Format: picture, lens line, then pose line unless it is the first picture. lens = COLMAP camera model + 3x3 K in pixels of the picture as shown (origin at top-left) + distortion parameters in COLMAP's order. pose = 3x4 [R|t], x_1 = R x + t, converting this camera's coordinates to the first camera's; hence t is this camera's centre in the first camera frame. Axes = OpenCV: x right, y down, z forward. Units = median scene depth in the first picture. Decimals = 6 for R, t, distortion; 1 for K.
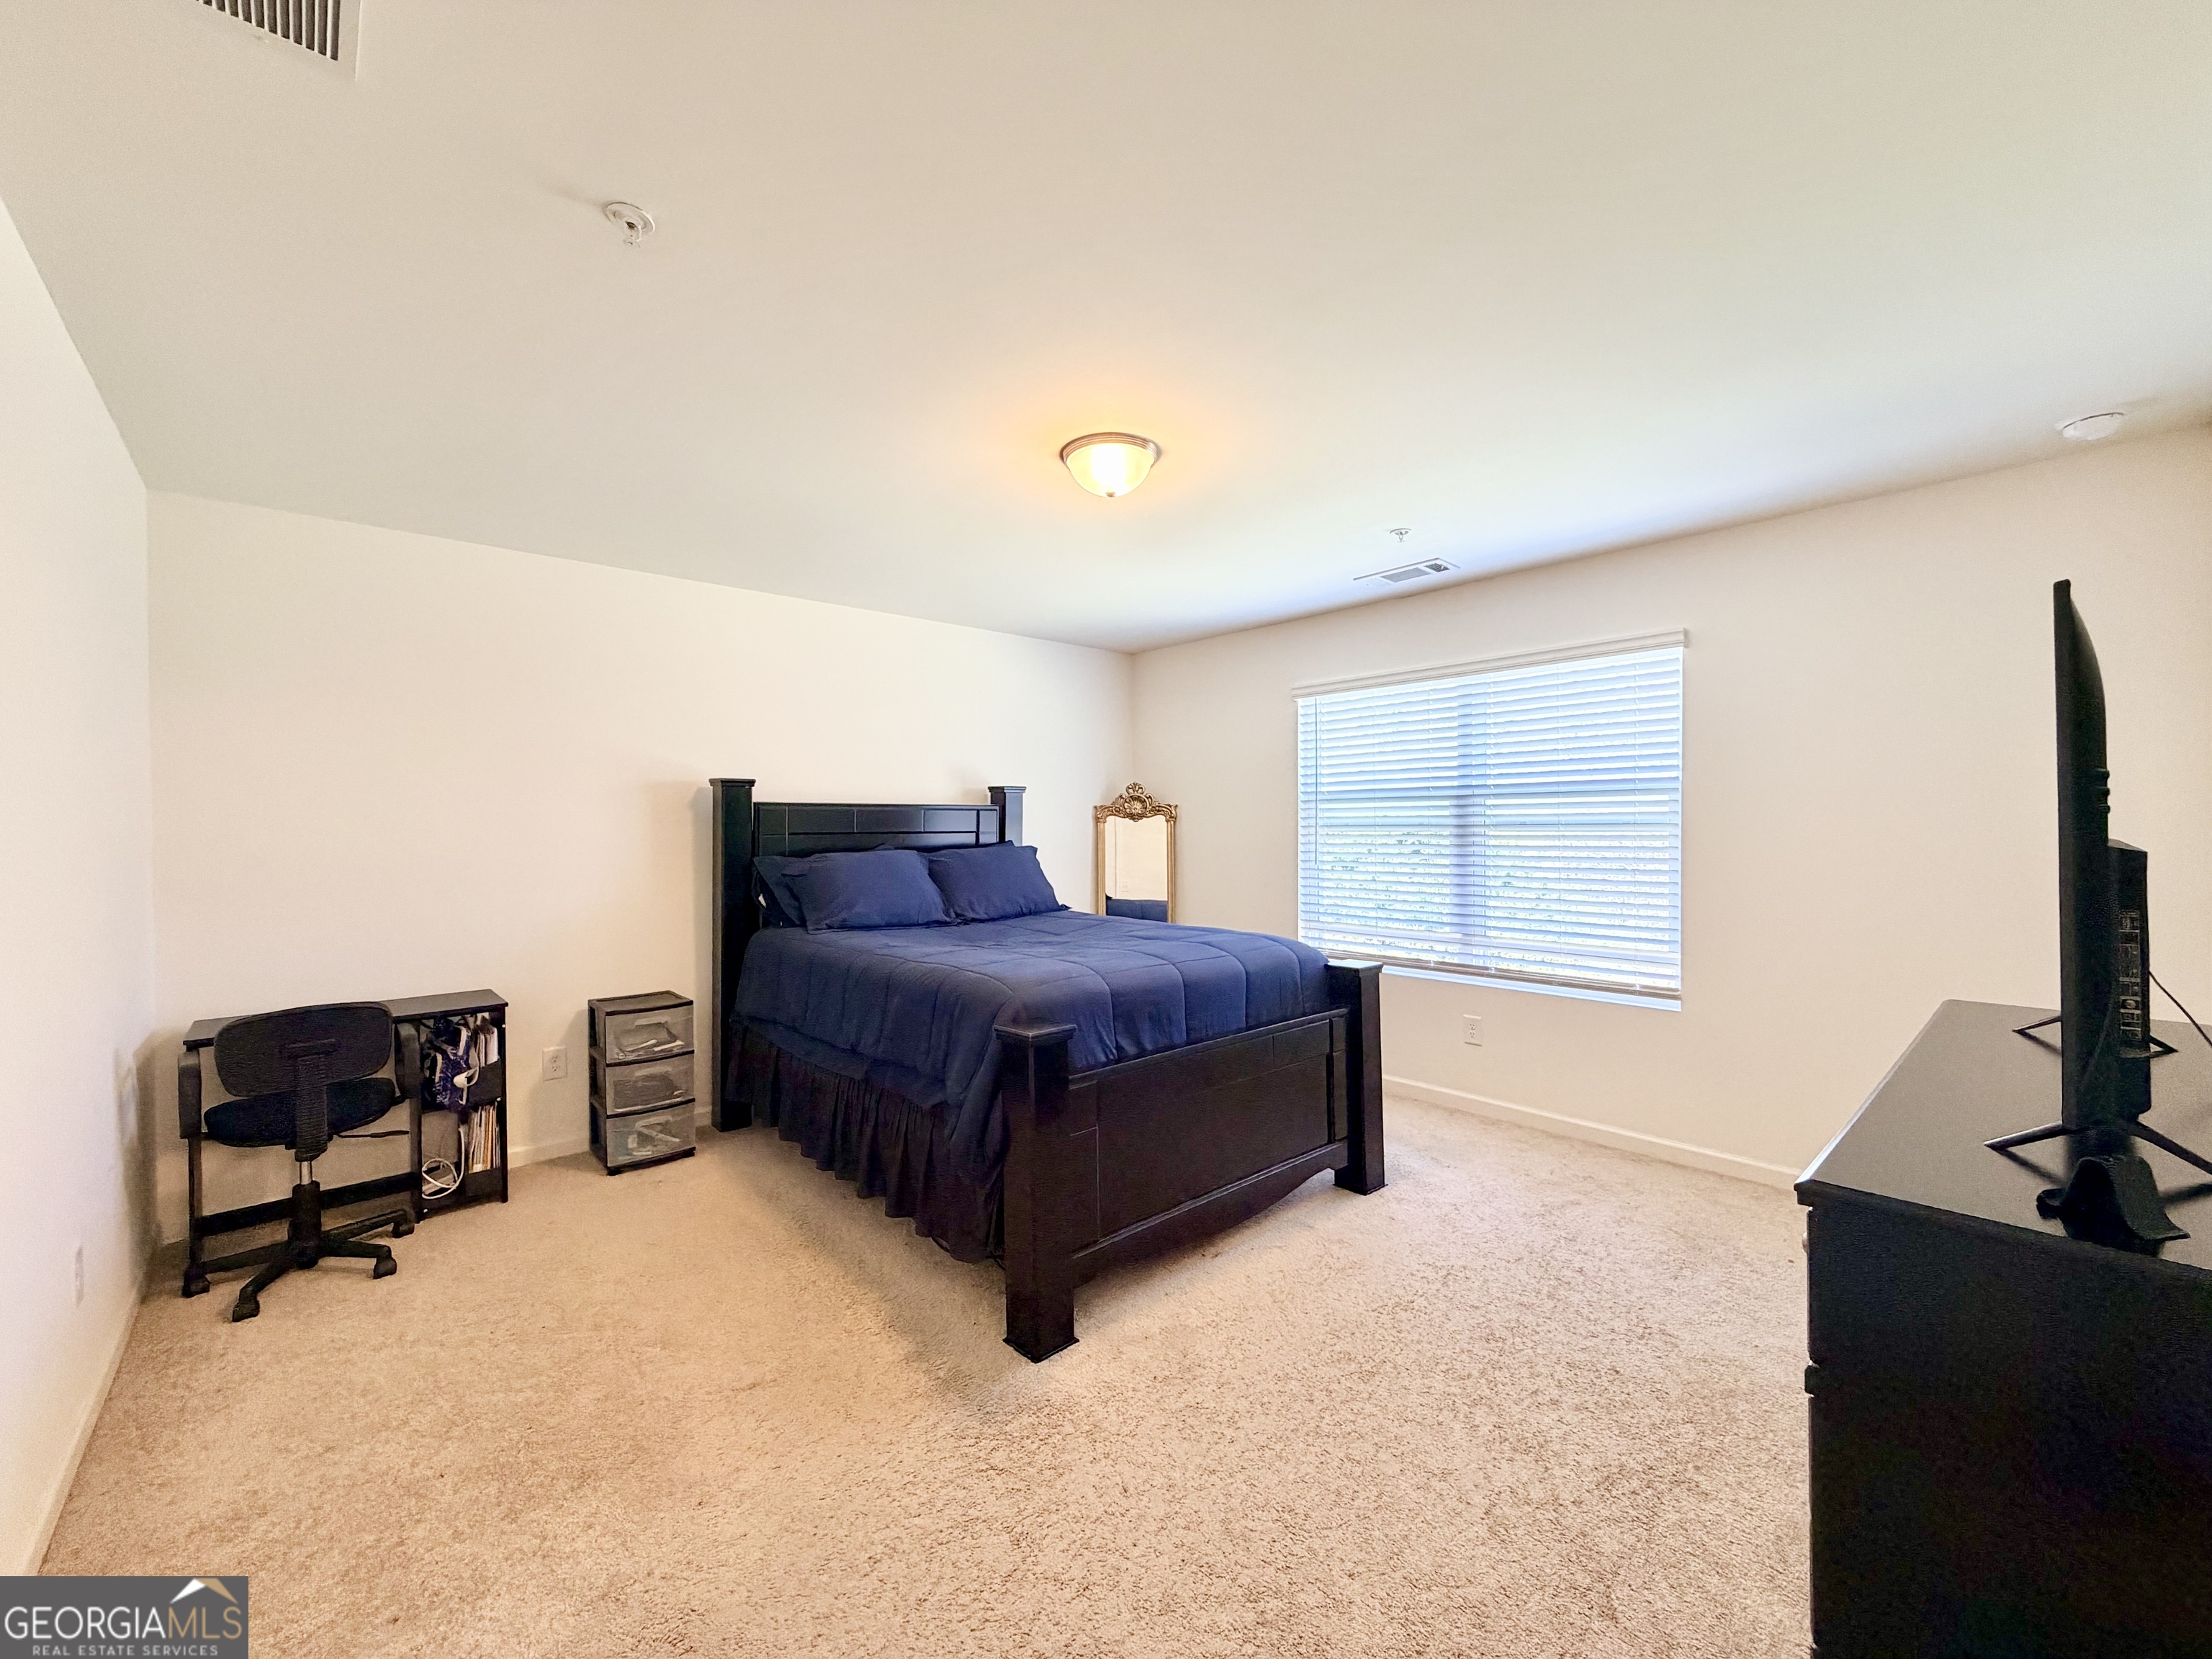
lens RADIAL K [[882.7, 0, 1095.1], [0, 882.7, 836.5], [0, 0, 1]] dist [-0.002243, 0.000501]
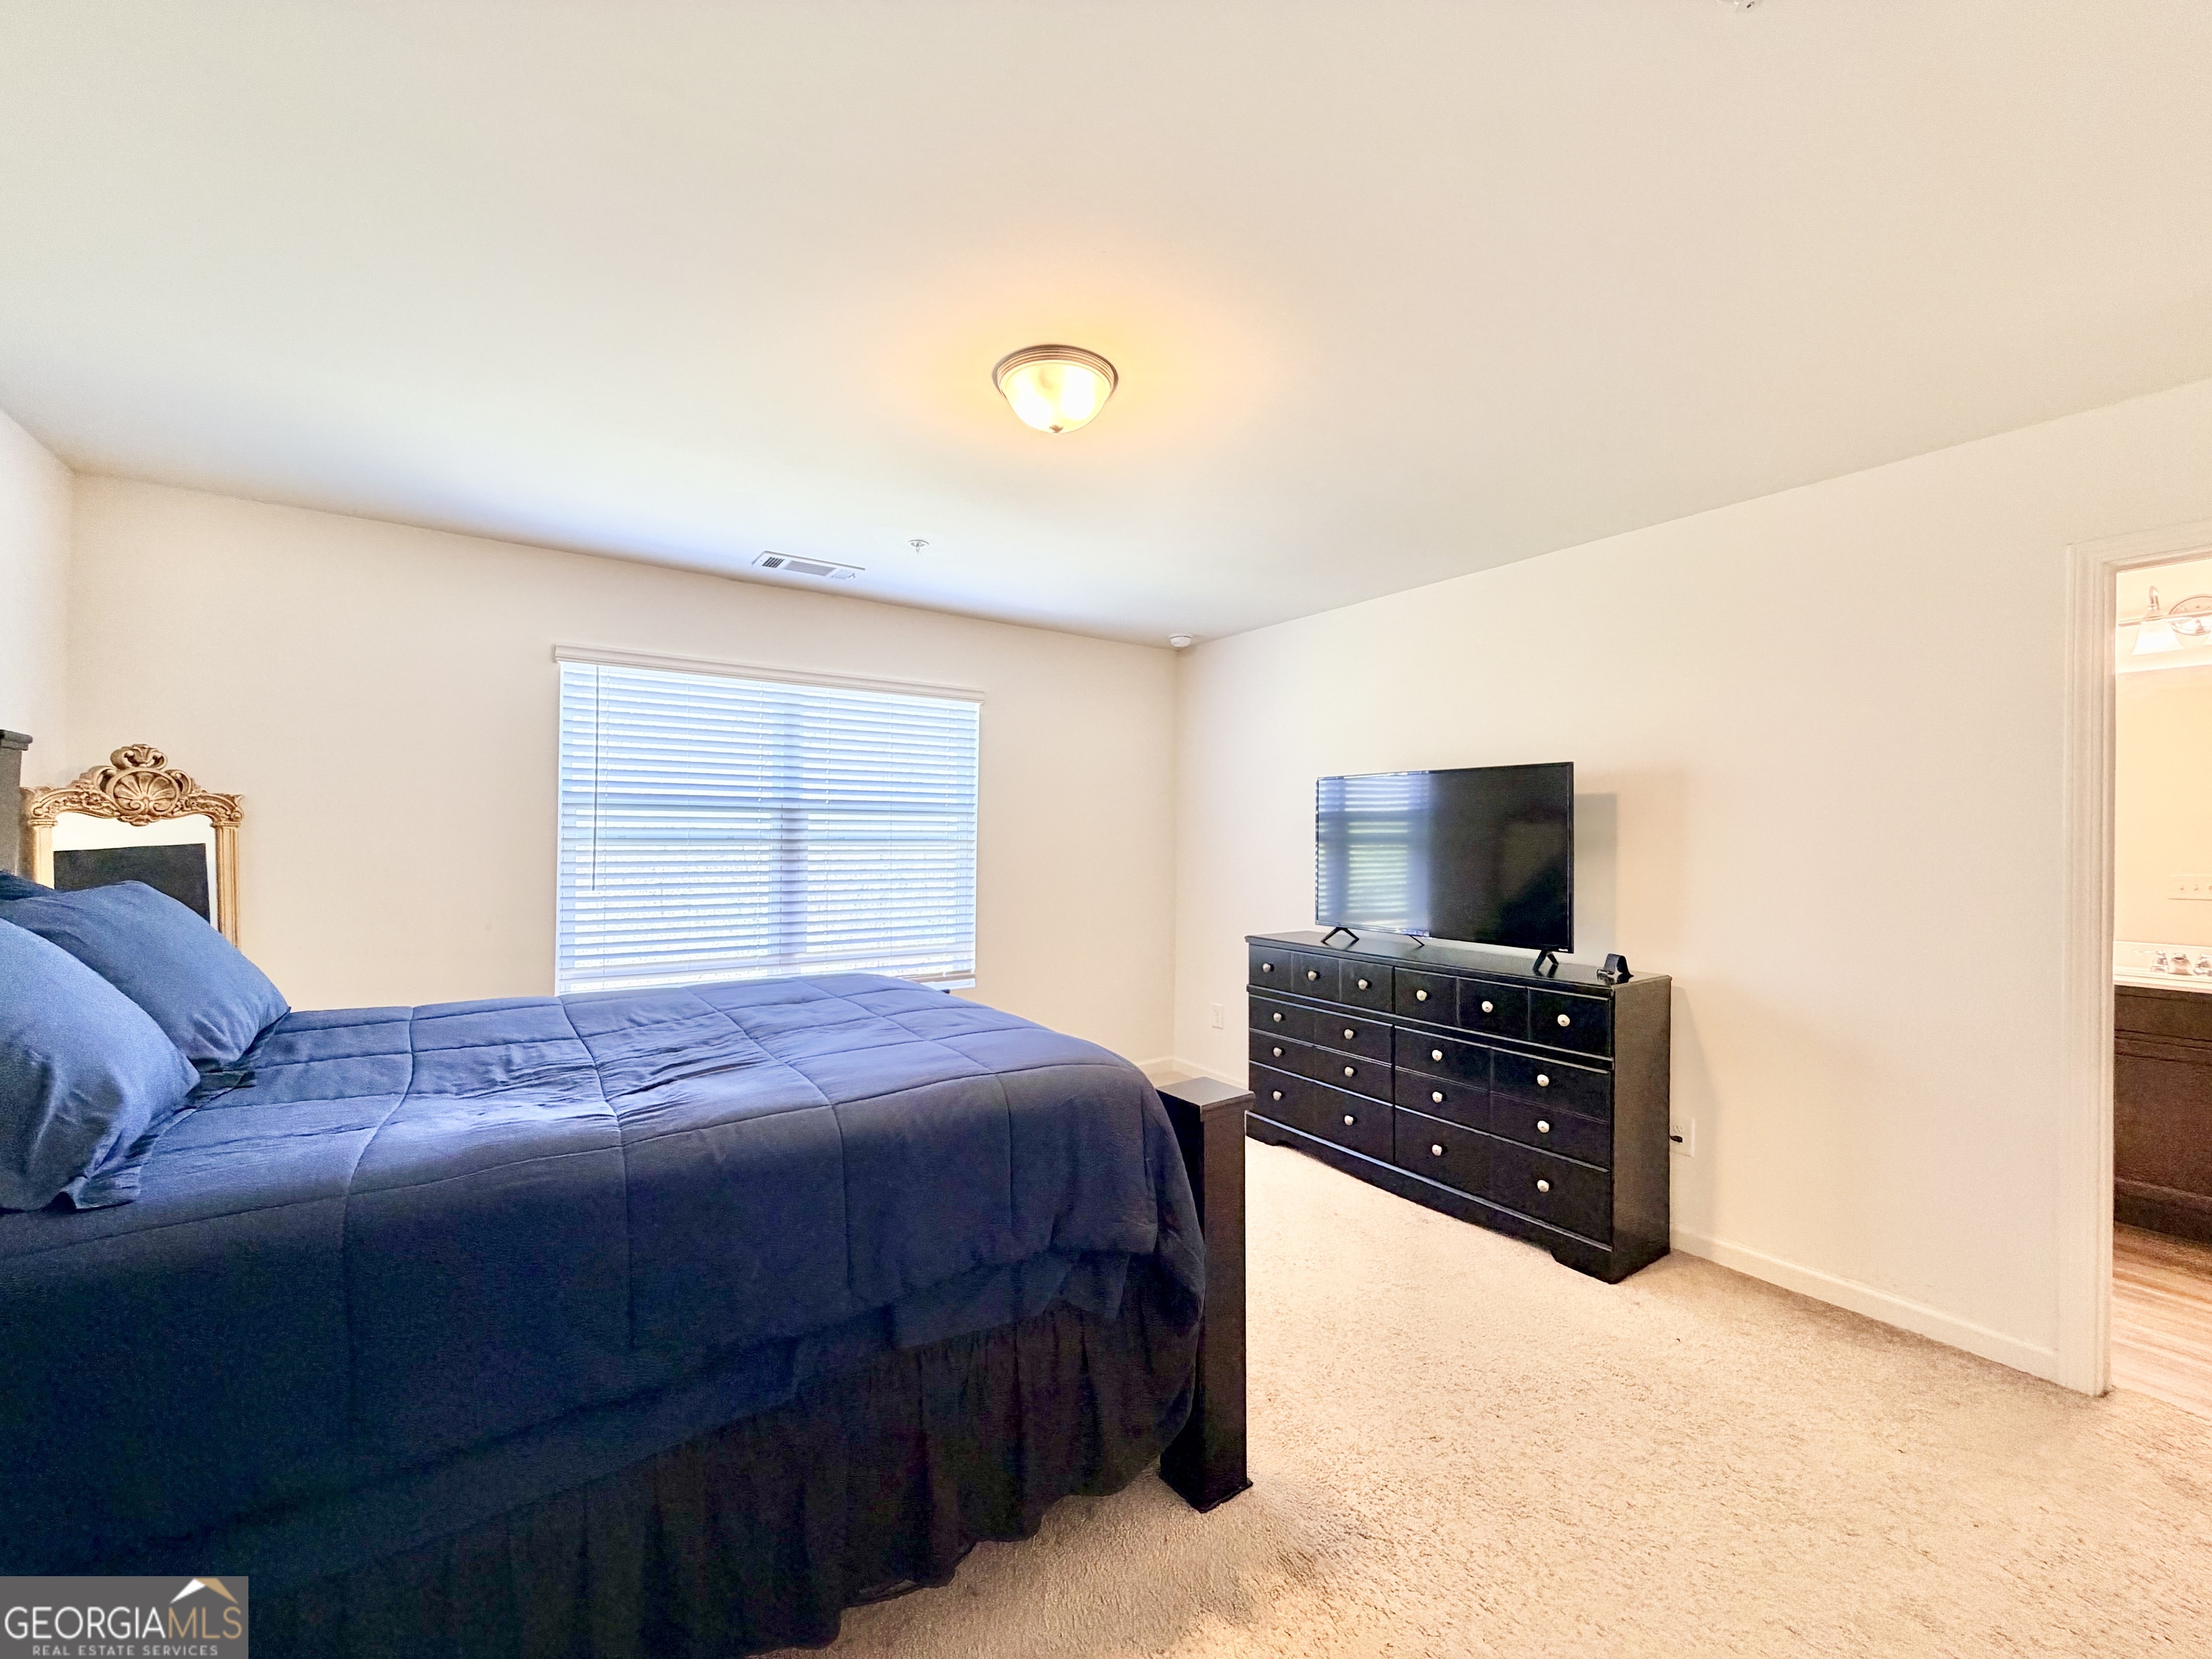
lens RADIAL K [[882.7, 0, 1095.1], [0, 882.7, 836.5], [0, 0, 1]] dist [-0.002243, 0.000501]
pose [[0.126970, 0.010320, 0.991853, -0.509060], [0.004418, 0.999930, -0.010969, -0.004466], [-0.991897, 0.005775, 0.126915, 0.573323]]
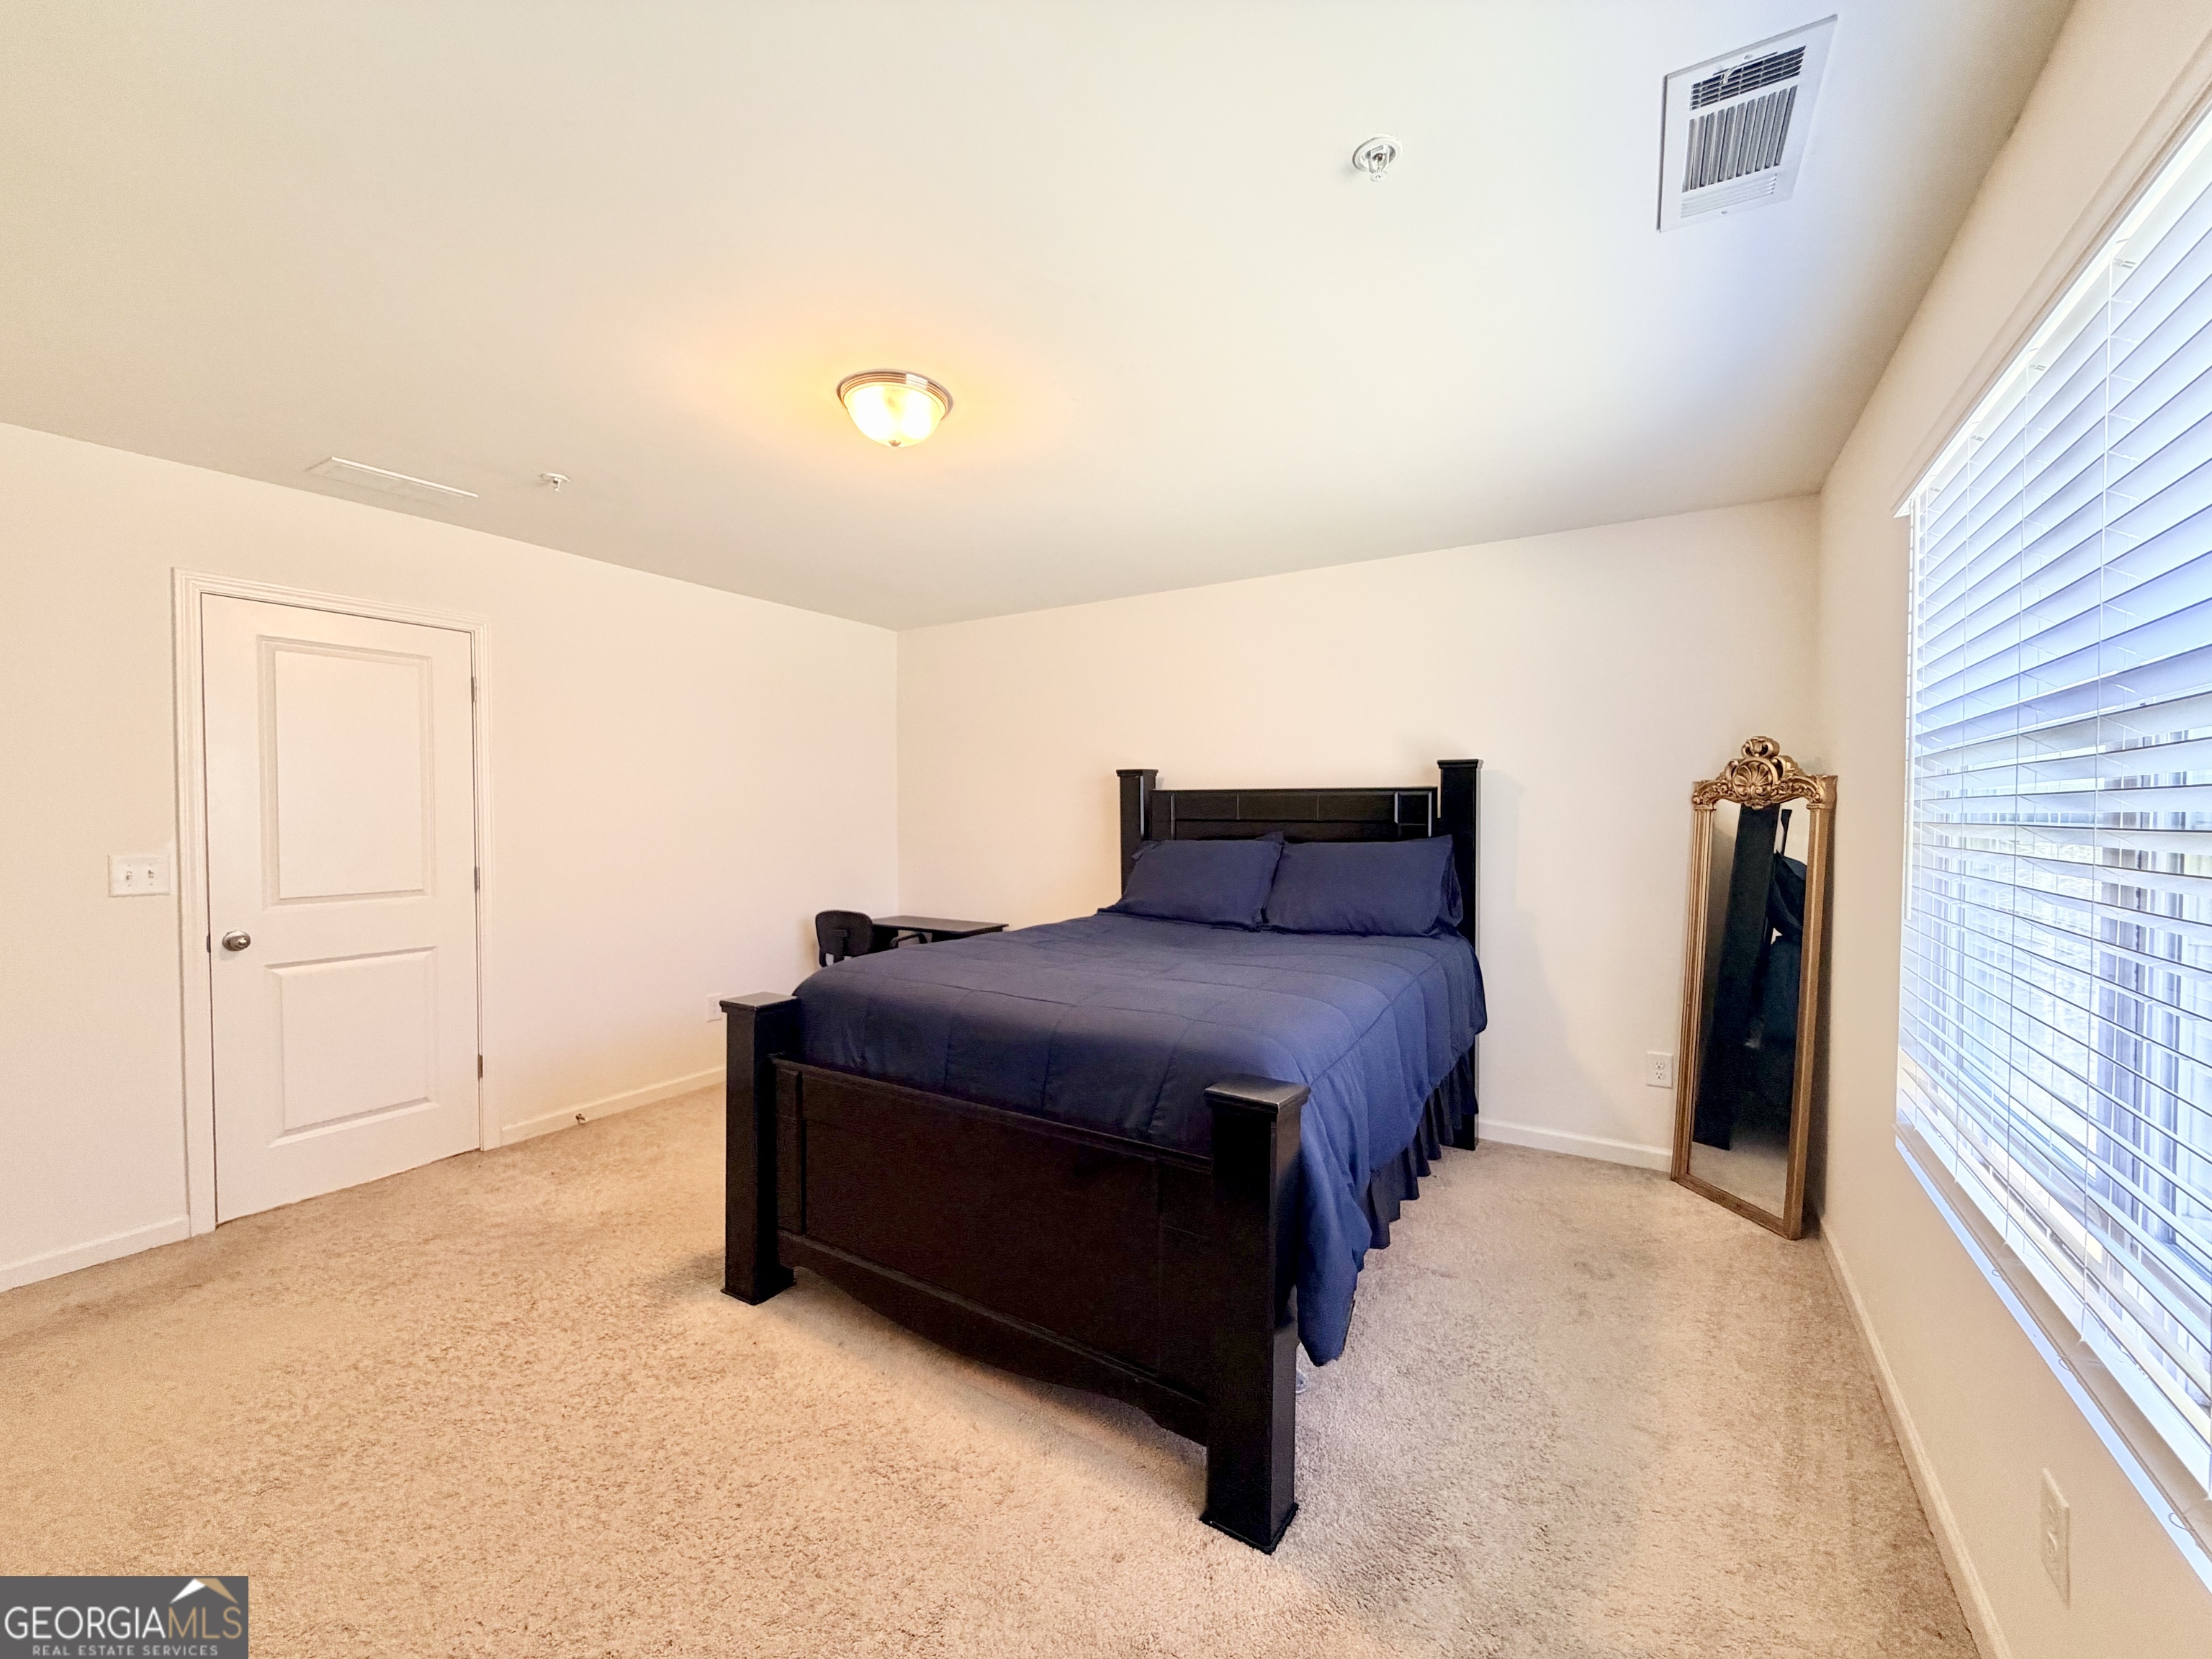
lens RADIAL K [[882.7, 0, 1095.1], [0, 882.7, 836.5], [0, 0, 1]] dist [-0.002243, 0.000501]
pose [[0.281905, 0.034975, -0.958805, 0.622033], [-0.015909, 0.999368, 0.031777, -0.015015], [0.959311, 0.006295, 0.282283, 0.626071]]
